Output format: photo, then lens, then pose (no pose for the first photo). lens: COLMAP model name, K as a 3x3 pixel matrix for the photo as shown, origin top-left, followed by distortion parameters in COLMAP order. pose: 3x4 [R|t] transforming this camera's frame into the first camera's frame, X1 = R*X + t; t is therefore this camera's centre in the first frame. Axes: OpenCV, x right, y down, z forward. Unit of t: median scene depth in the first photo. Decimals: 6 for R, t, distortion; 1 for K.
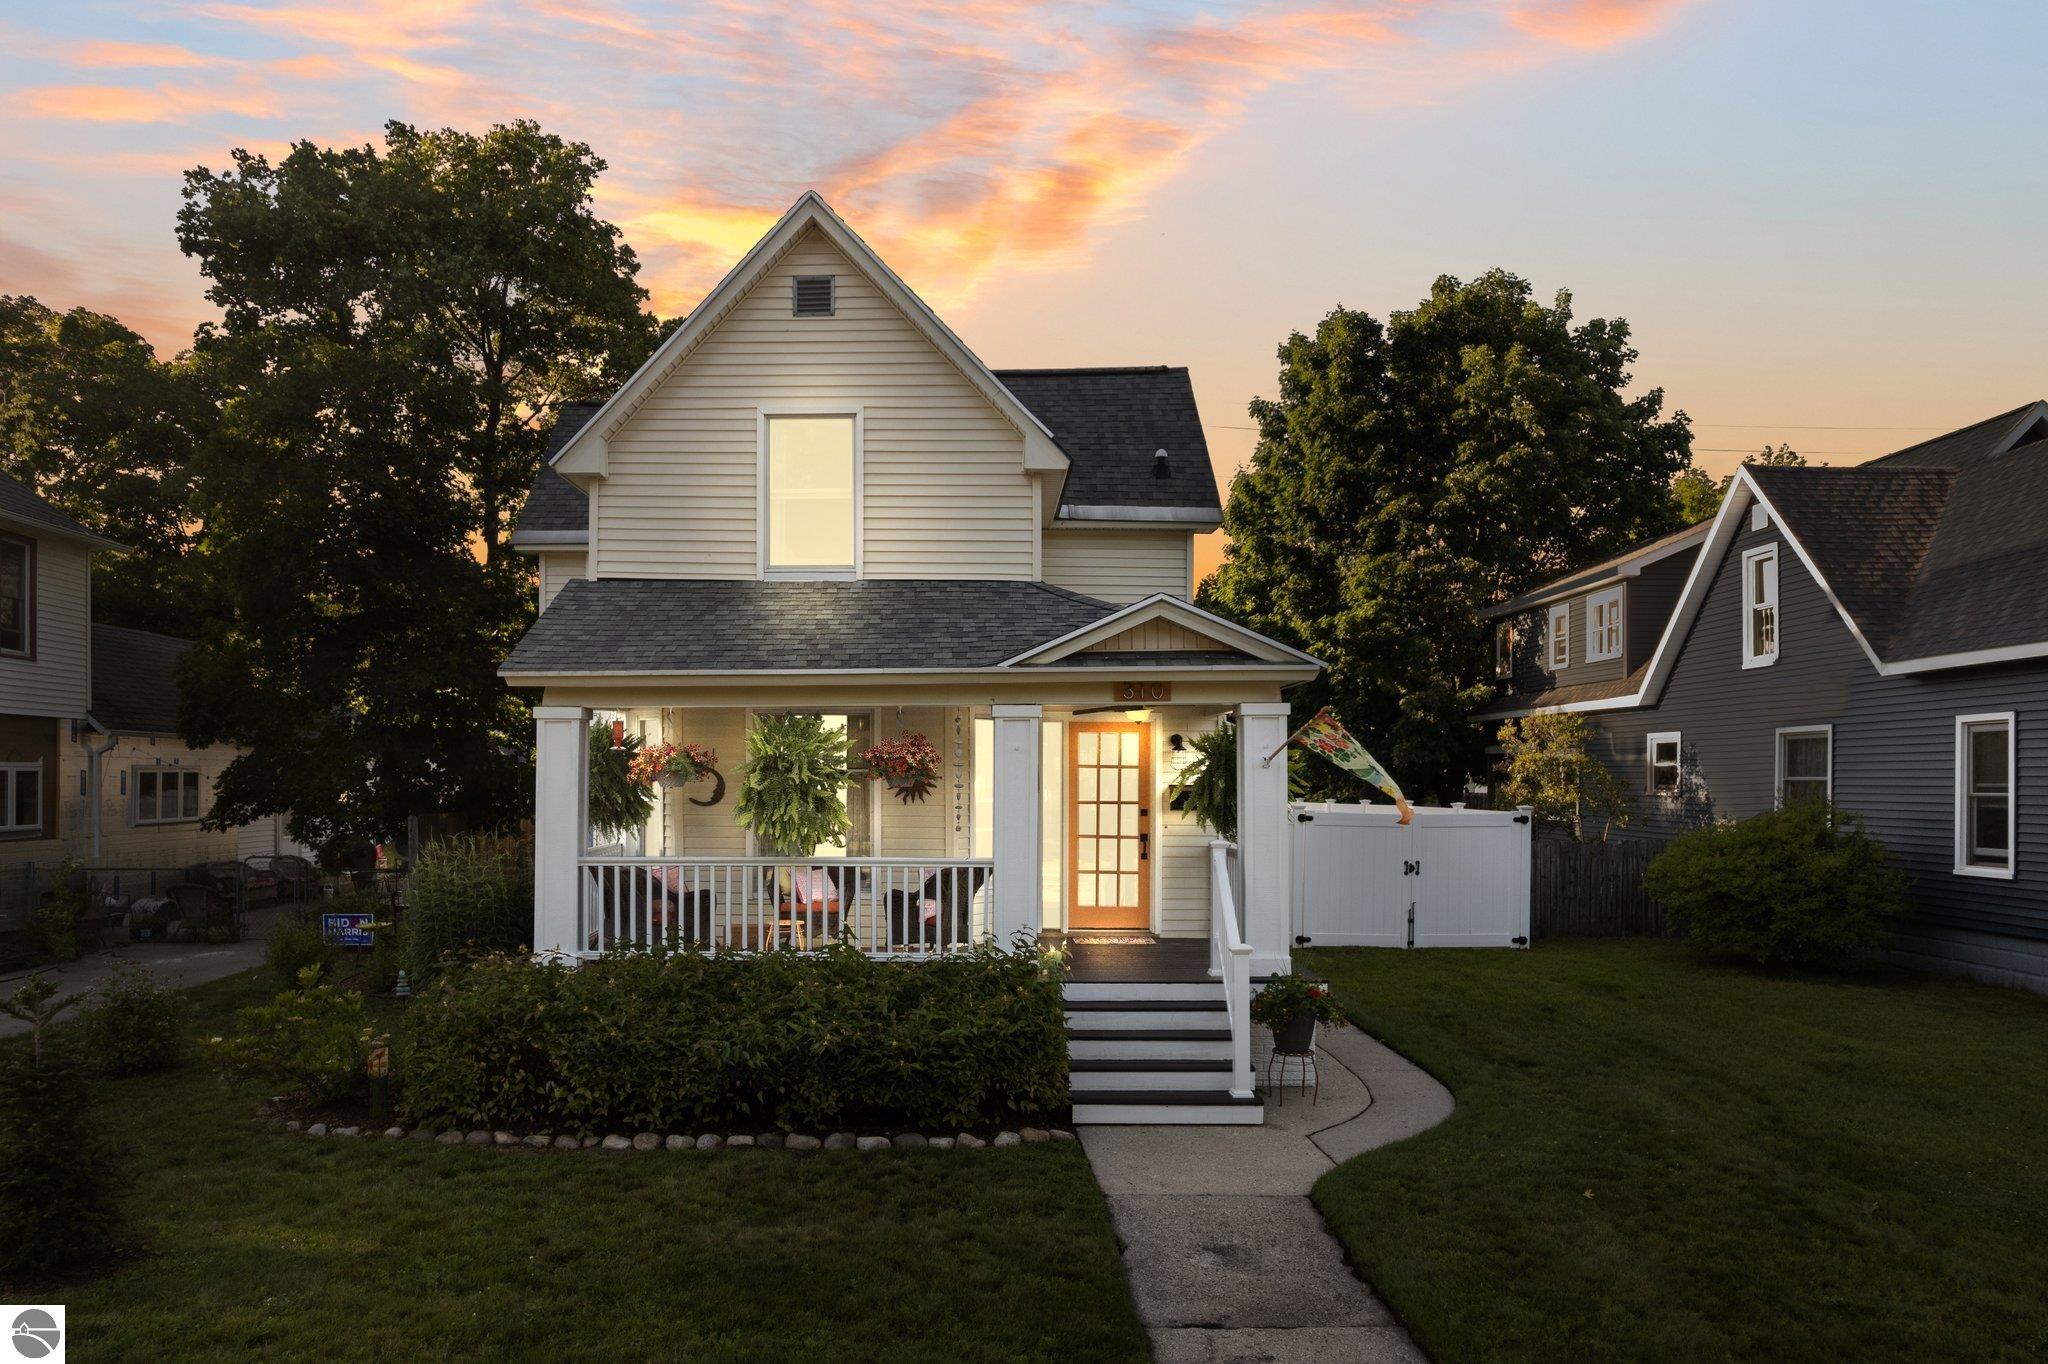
lens RADIAL K [[1350.8, 0, 1019.7], [0, 1350.8, 777.6], [0, 0, 1]] dist [-0.004420, 0.003748]
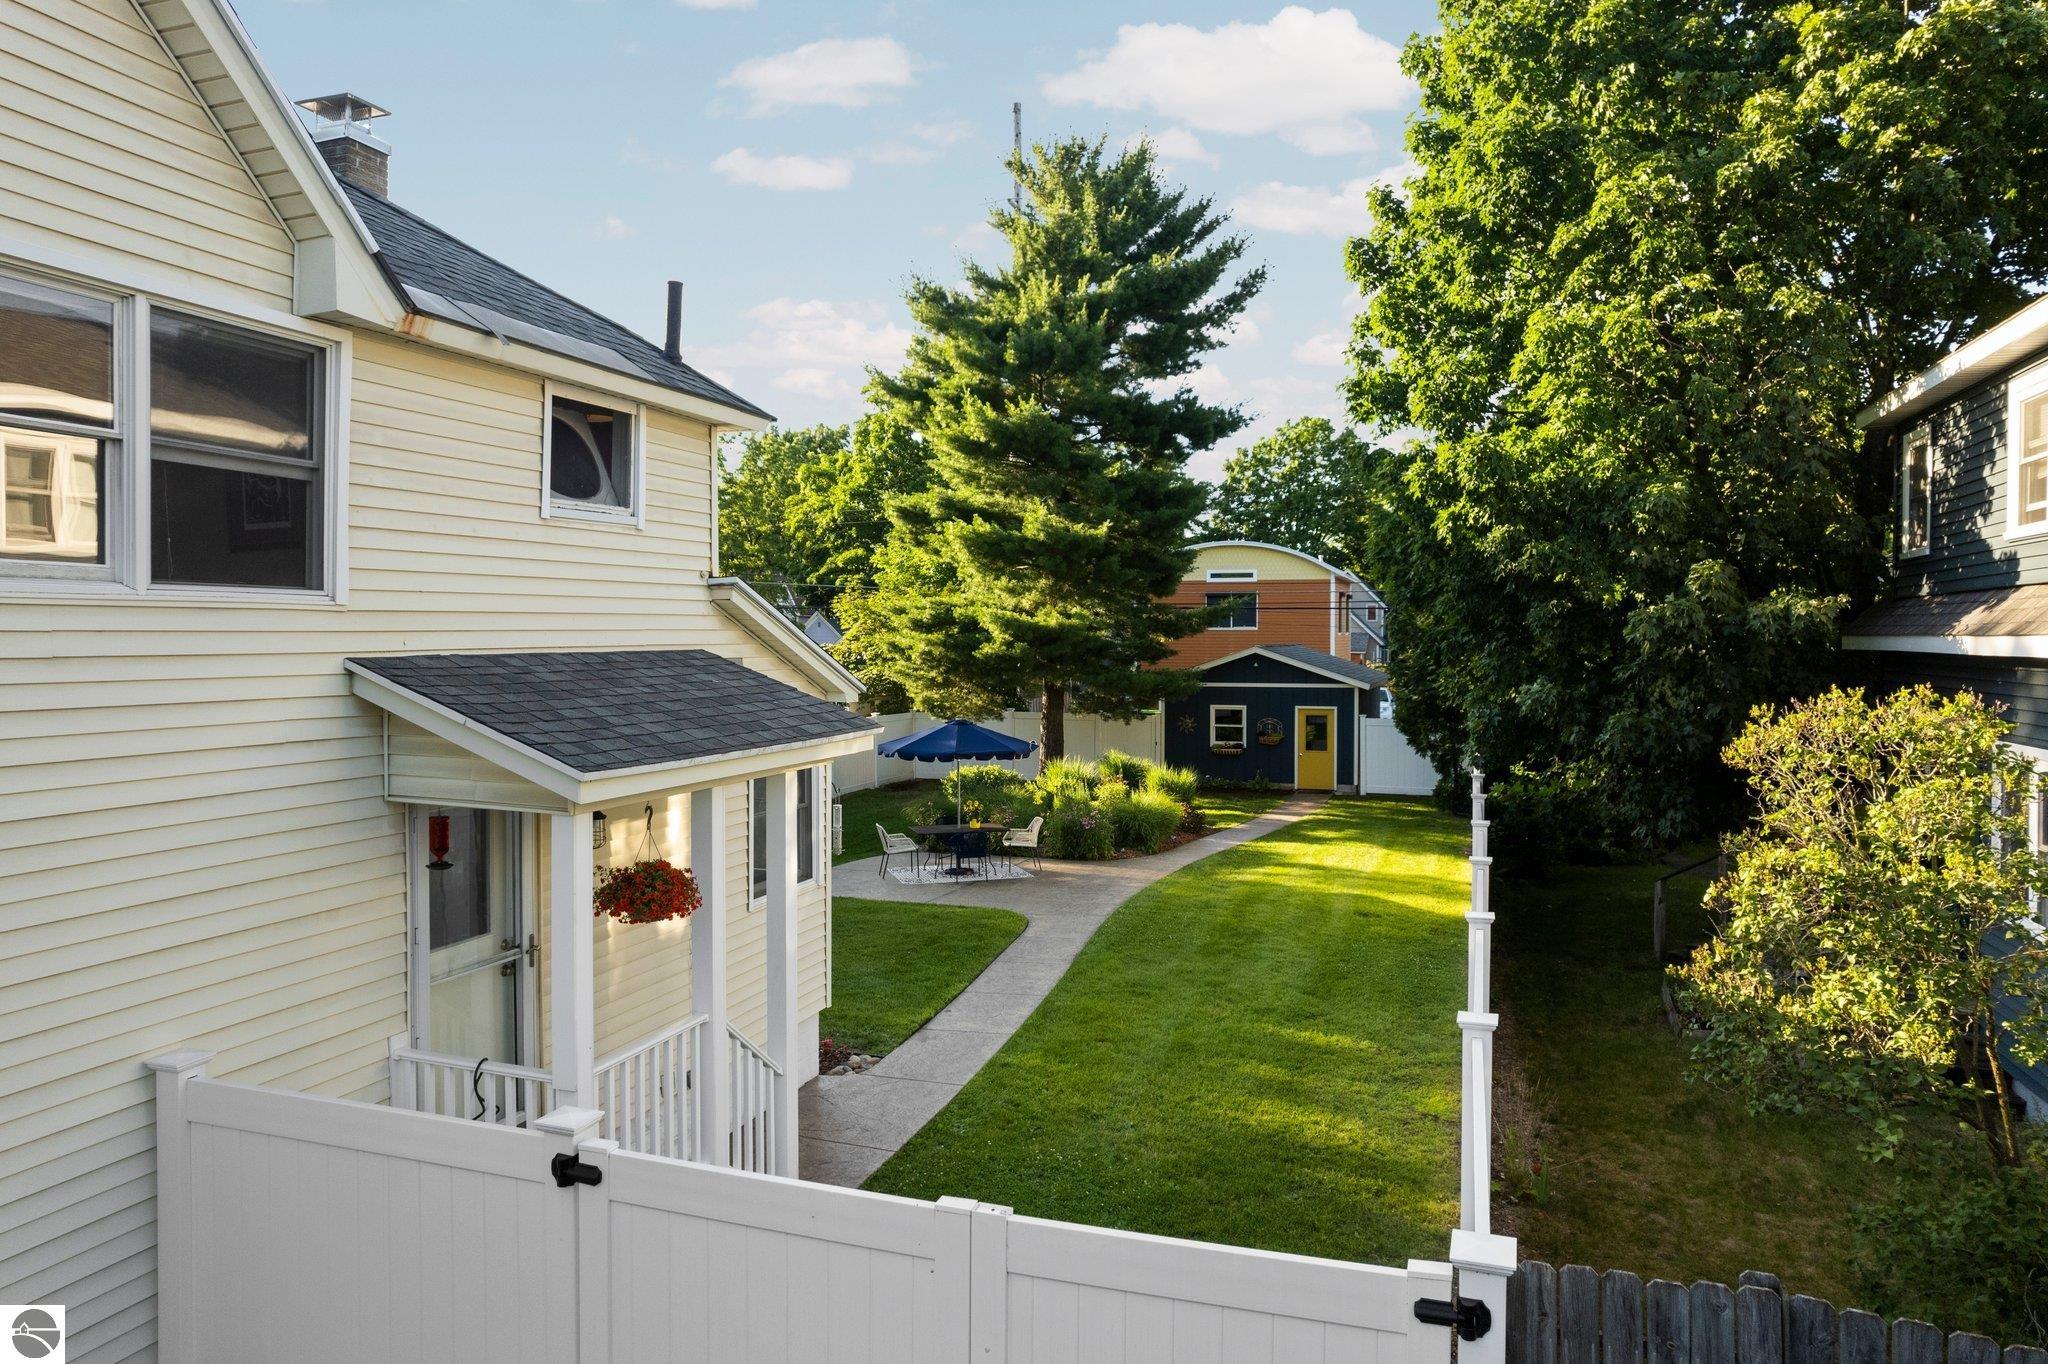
lens RADIAL K [[1335.4, 0, 1024.0], [0, 1335.4, 682.0], [0, 0, 1]] dist [0.002680, 0.001888]
pose [[0.937338, 0.013250, -0.348169, 0.536928], [-0.004200, 0.999634, 0.026736, -0.101273], [0.348396, -0.023598, 0.937050, 1.110896]]
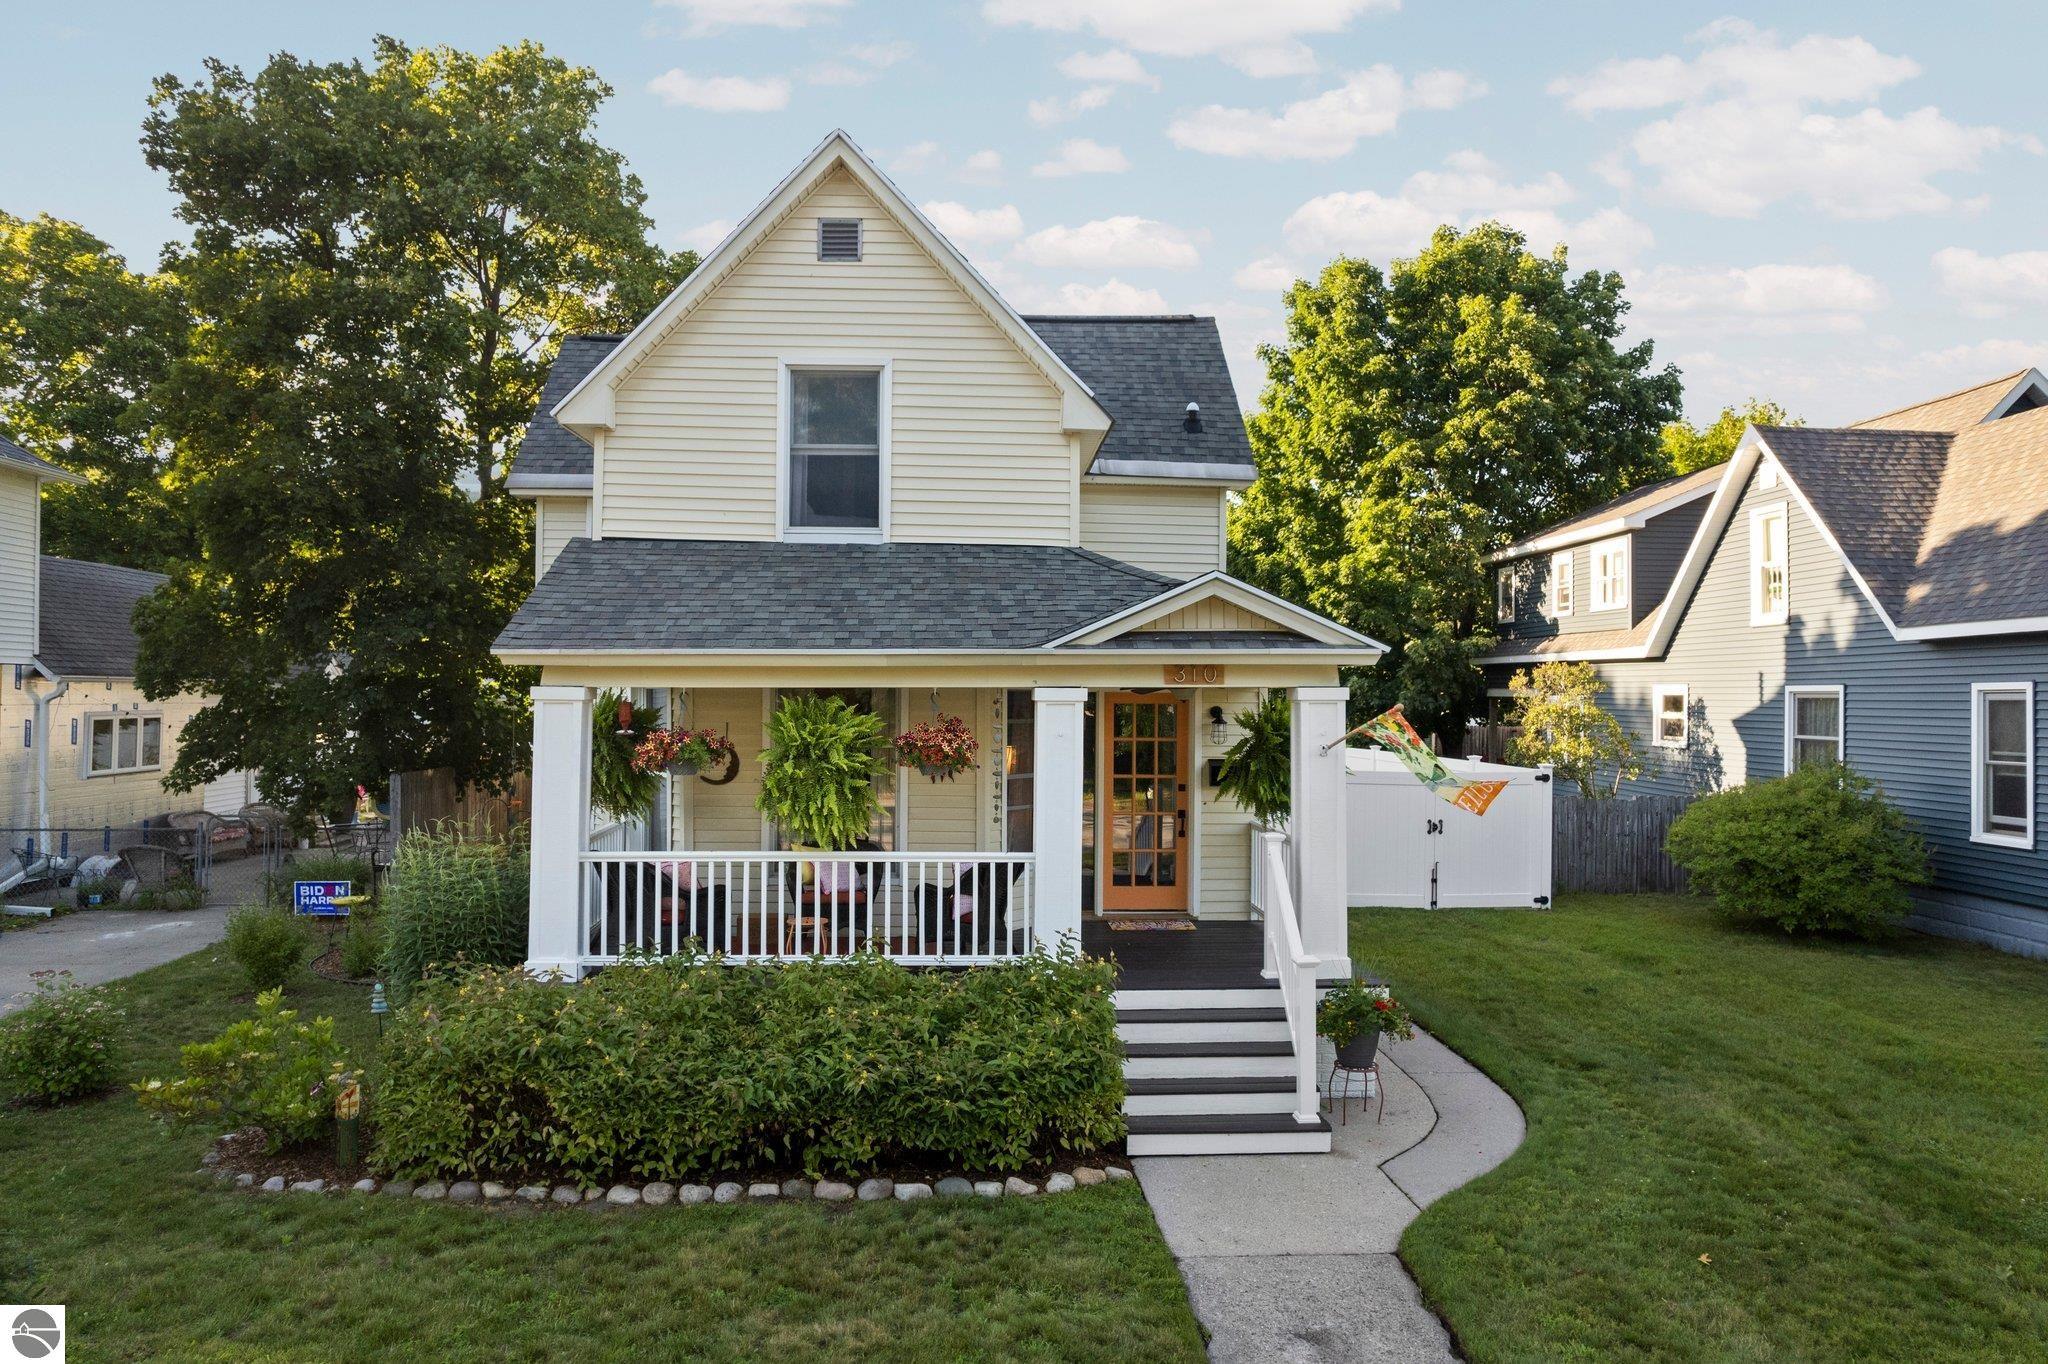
lens RADIAL K [[1311.3, 0, 1086.3], [0, 1311.3, 677.6], [0, 0, 1]] dist [-0.015967, 0.024569]
pose [[0.998112, 0.009416, 0.060696, -0.033281], [-0.008893, 0.999921, -0.008878, -0.044295], [-0.060775, 0.008321, 0.998117, 0.079361]]
